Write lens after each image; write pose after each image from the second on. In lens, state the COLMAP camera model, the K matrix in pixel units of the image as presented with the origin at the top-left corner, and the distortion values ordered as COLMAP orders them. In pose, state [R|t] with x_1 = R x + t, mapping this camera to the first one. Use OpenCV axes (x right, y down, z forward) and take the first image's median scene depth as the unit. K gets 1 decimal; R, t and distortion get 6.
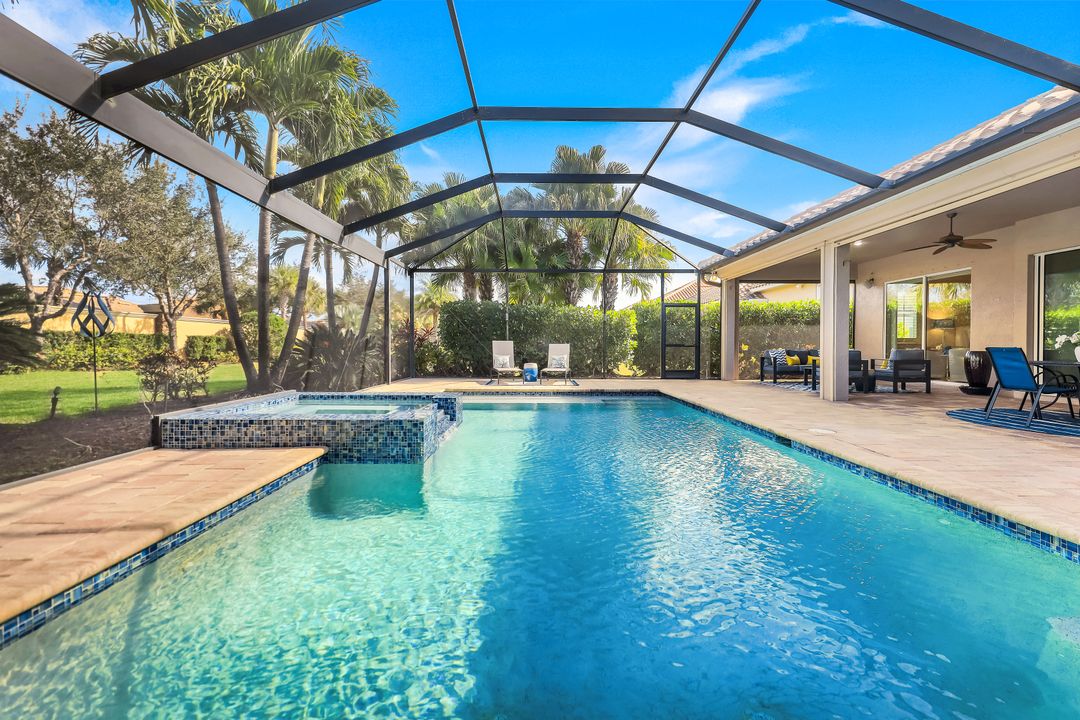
lens RADIAL K [[483.4, 0, 537.8], [0, 483.4, 354.2], [0, 0, 1]] dist [-0.000334, 0.000395]
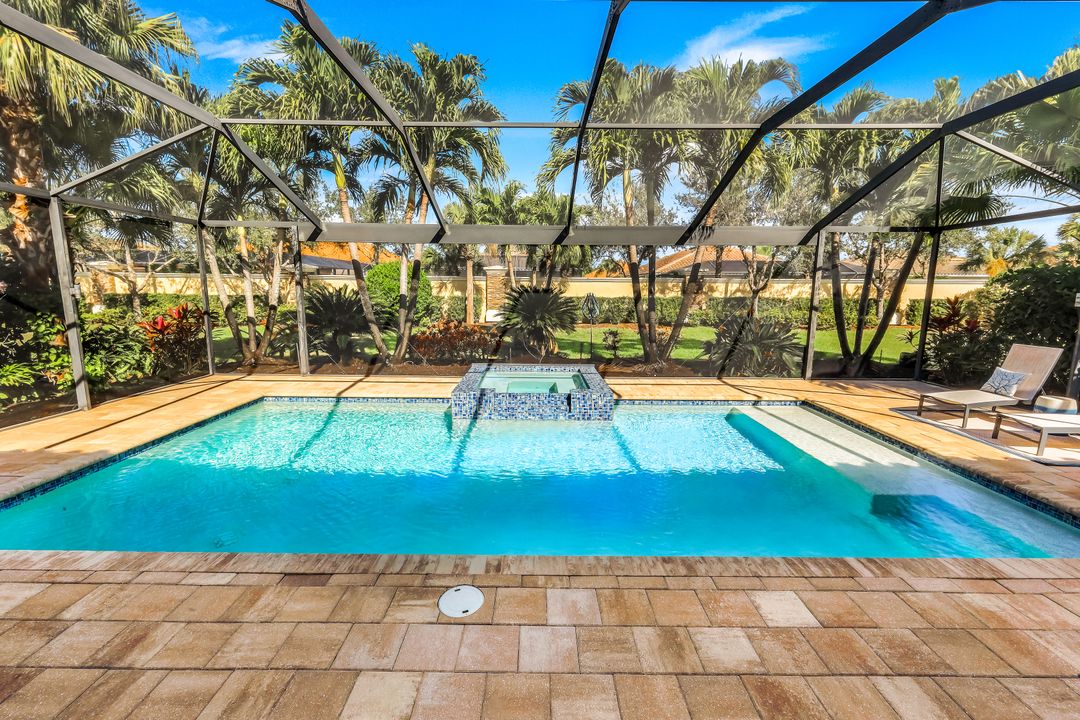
lens RADIAL K [[447.5, 0, 538.8], [0, 447.5, 352.9], [0, 0, 1]] dist [-0.001046, 0.000008]
pose [[-0.013122, 0.141438, -0.989860, 0.573997], [-0.023870, 0.989619, 0.141720, -0.101602], [0.999629, 0.025488, -0.009609, 0.603946]]
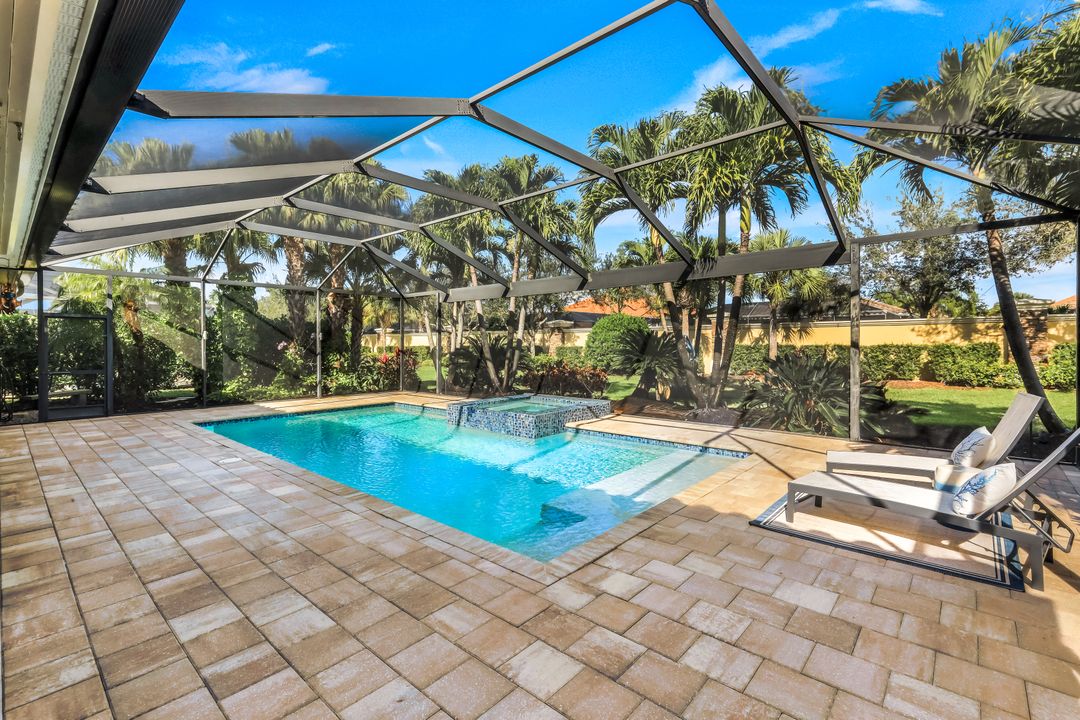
lens RADIAL K [[483.4, 0, 537.8], [0, 483.4, 354.2], [0, 0, 1]] dist [-0.000334, 0.000395]
pose [[-0.677077, 0.017059, -0.735714, 0.524312], [-0.008375, 0.999488, 0.030882, -0.080269], [0.735864, 0.027071, -0.676588, 1.300995]]
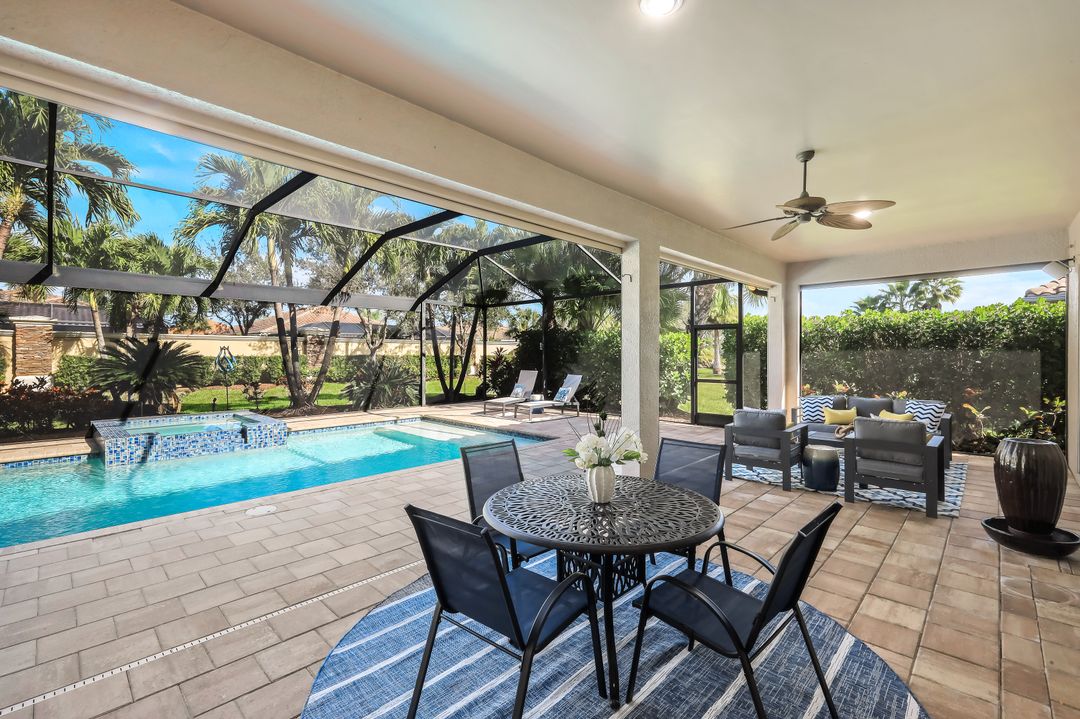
lens RADIAL K [[470.0, 0, 540.0], [0, 470.0, 359.5], [0, 0, 1]] dist [-0.001235, -0.000253]
pose [[0.713397, 0.005728, -0.700736, 0.849651], [-0.010485, 0.999942, -0.002500, -0.063508], [0.700681, 0.009130, 0.713416, 0.417482]]
